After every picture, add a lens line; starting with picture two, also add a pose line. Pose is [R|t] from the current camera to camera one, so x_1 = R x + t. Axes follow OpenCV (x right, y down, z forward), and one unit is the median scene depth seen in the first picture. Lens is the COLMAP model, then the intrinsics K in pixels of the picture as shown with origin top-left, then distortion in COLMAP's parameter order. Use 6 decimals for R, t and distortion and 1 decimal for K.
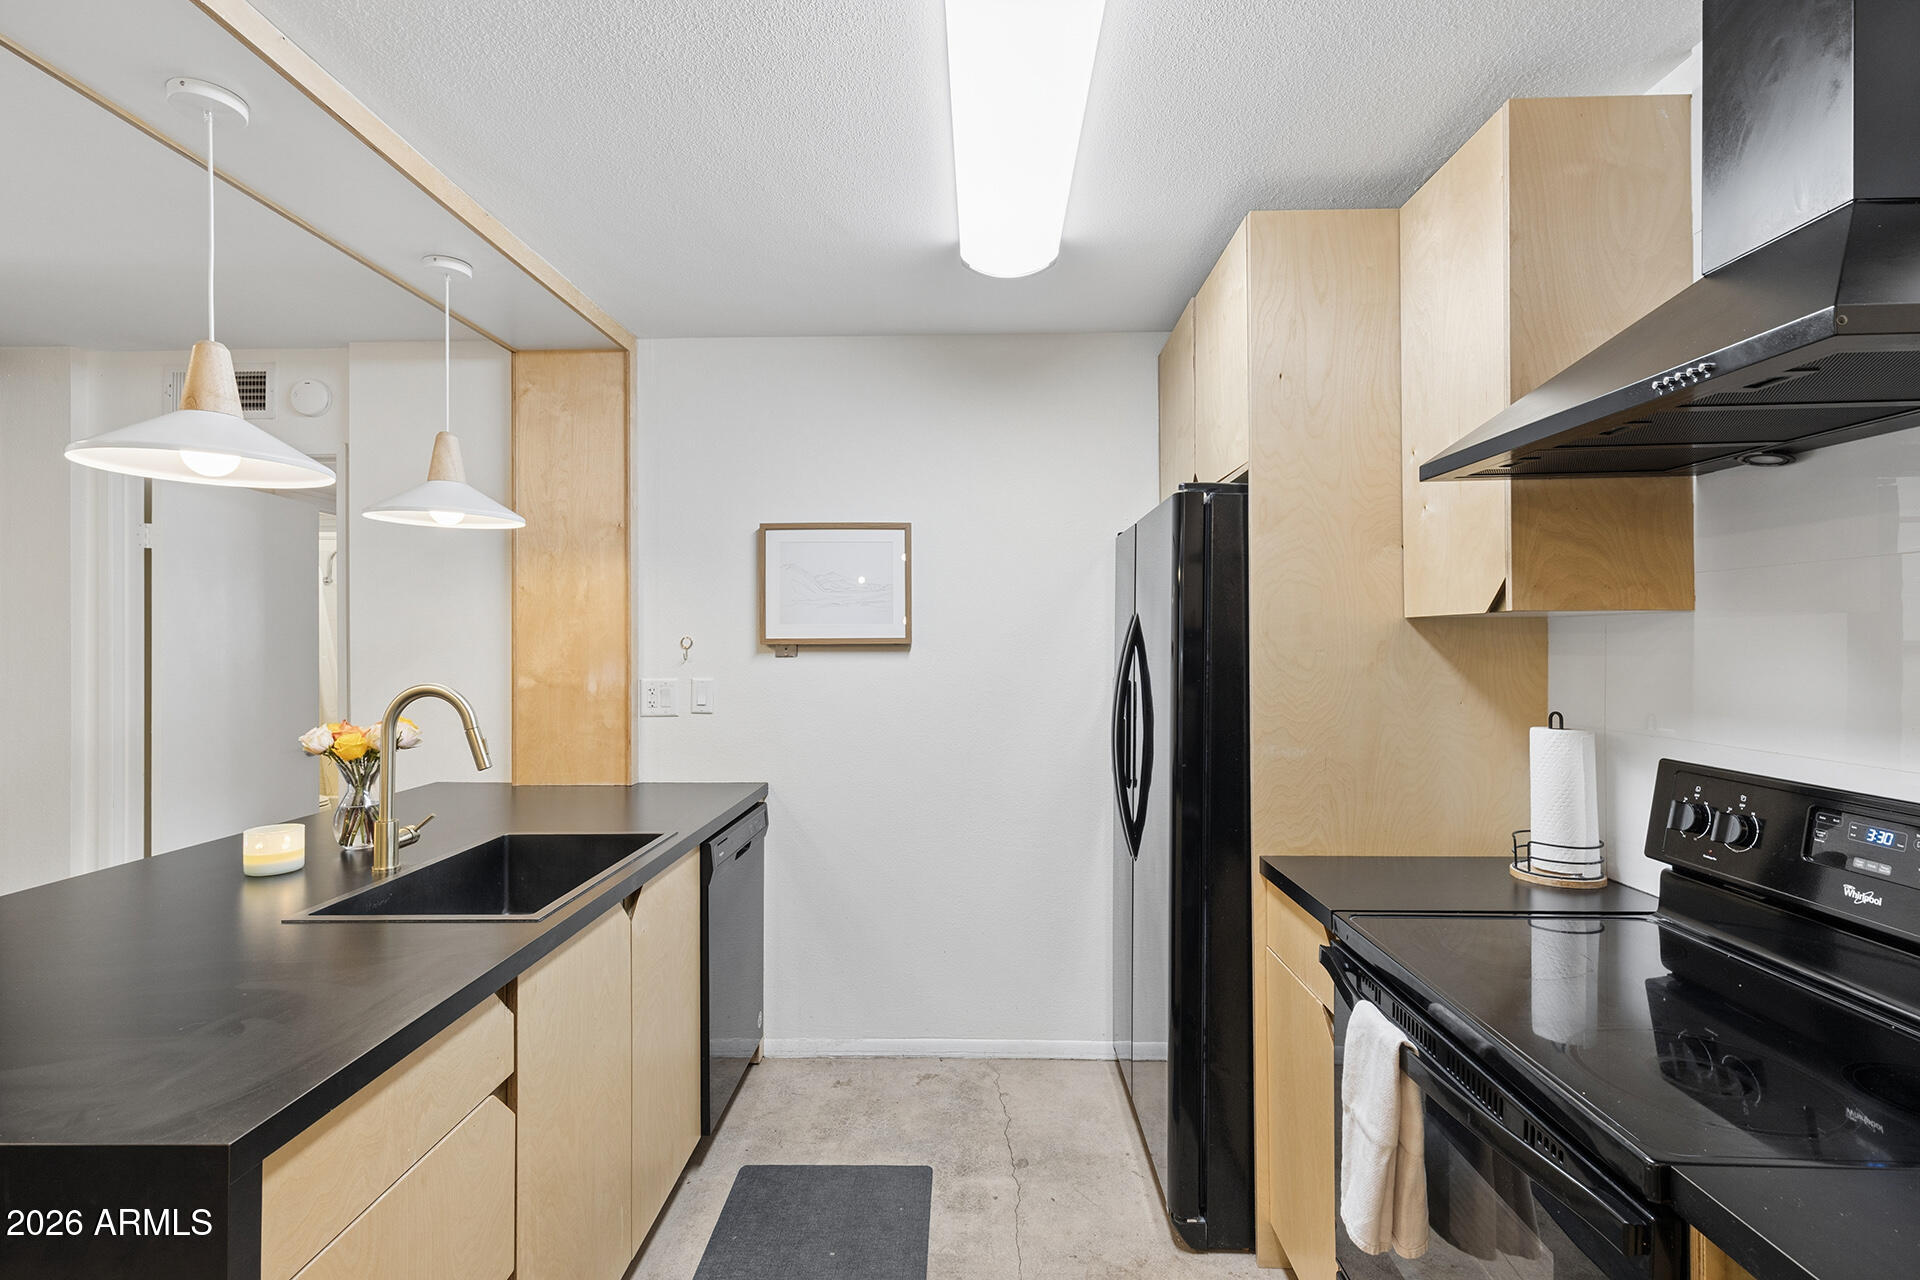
lens RADIAL K [[860.7, 0, 960.0], [0, 860.7, 640.0], [0, 0, 1]] dist [0.001224, 0.000043]
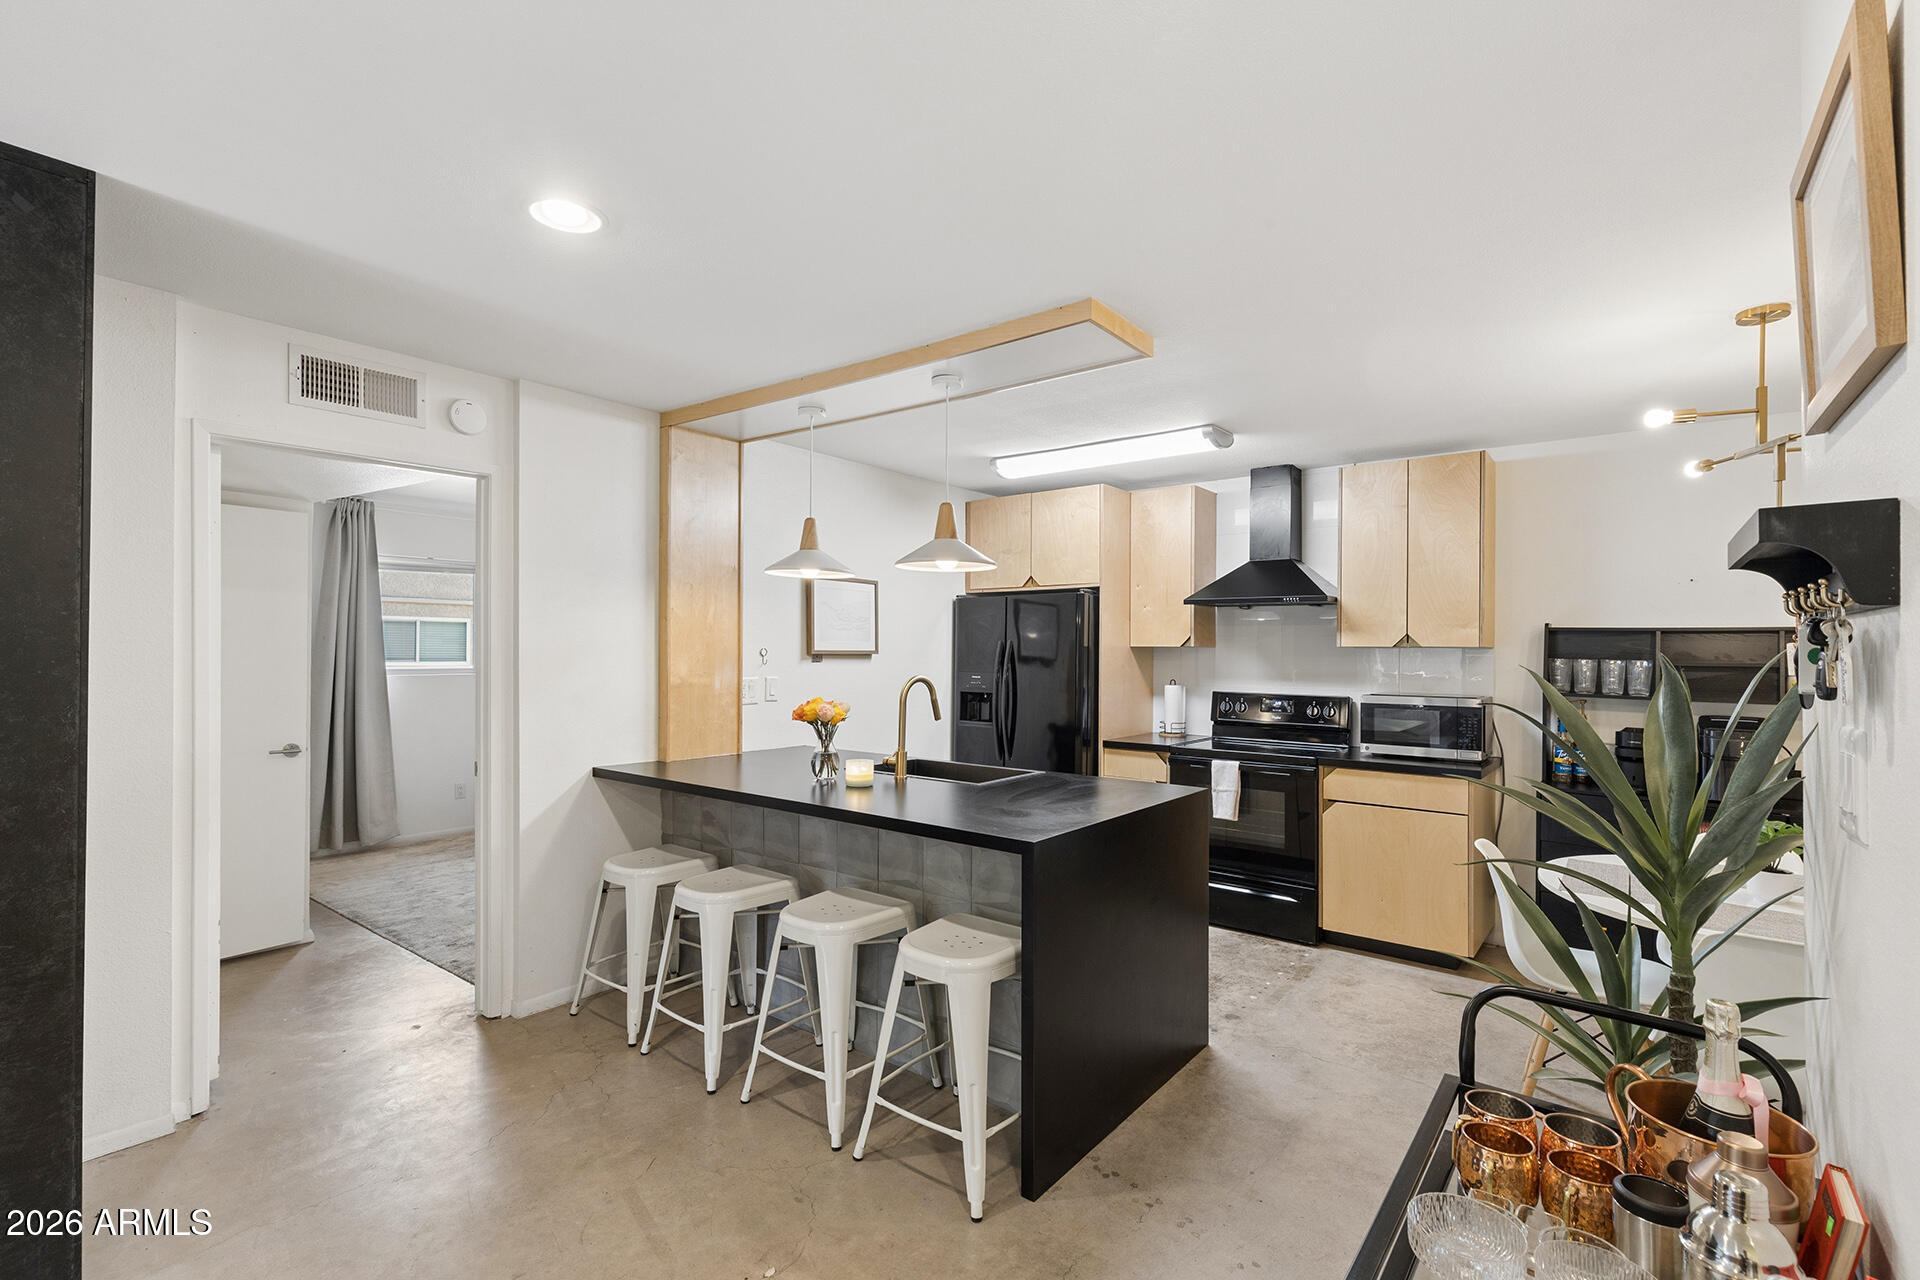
lens RADIAL K [[860.7, 0, 960.0], [0, 860.7, 640.0], [0, 0, 1]] dist [0.001224, 0.000043]
pose [[0.603550, 0.017634, 0.797130, -1.844188], [-0.012766, 0.999841, -0.012453, -0.005325], [-0.797223, -0.002661, 0.603679, -0.178612]]
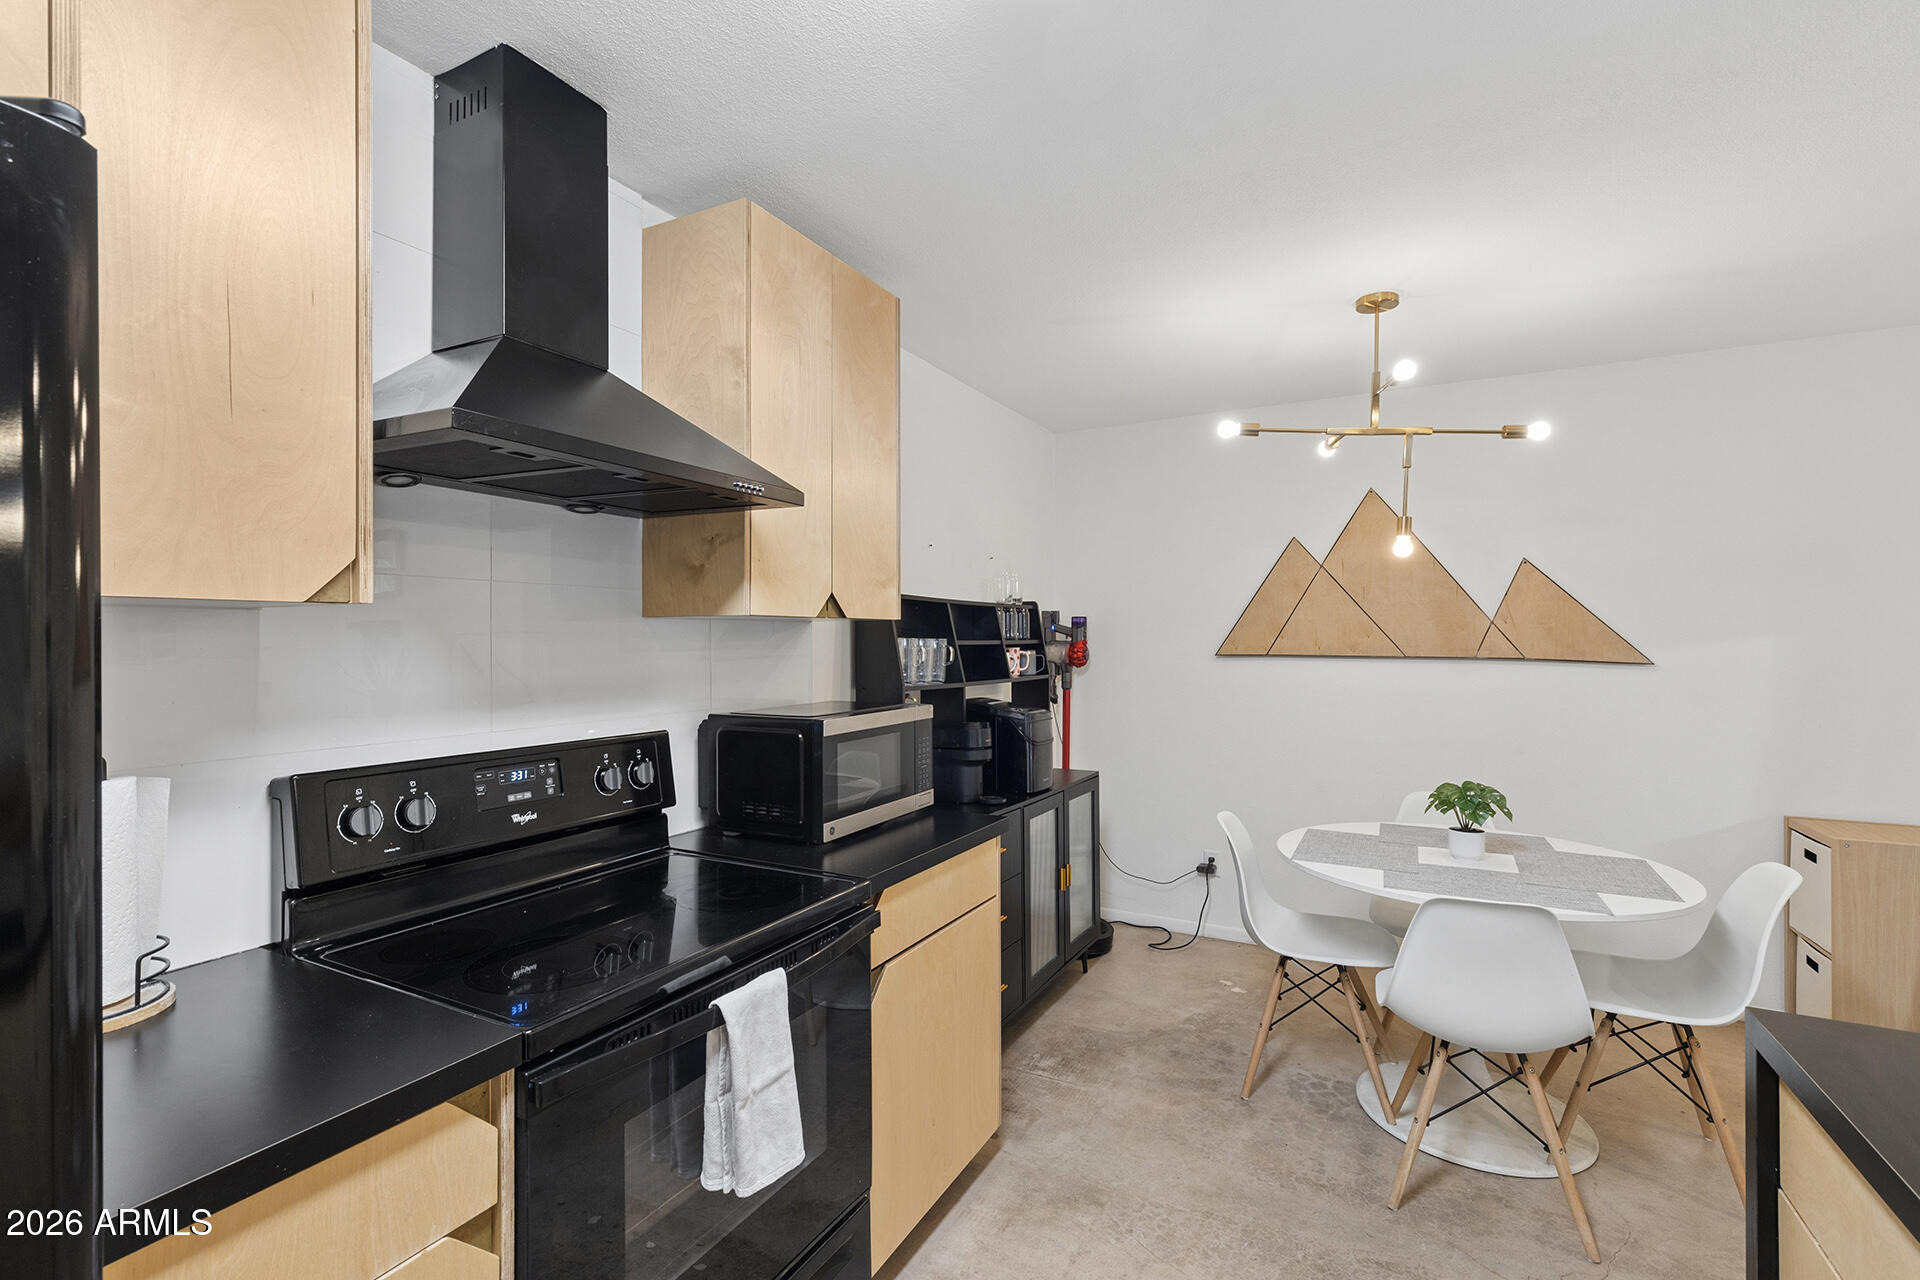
lens RADIAL K [[860.7, 0, 960.0], [0, 860.7, 640.0], [0, 0, 1]] dist [0.001224, 0.000043]
pose [[-0.902608, 0.004642, 0.430438, -0.129875], [0.005245, 0.999986, 0.000214, 0.002449], [-0.430431, 0.002451, -0.902620, 1.126394]]
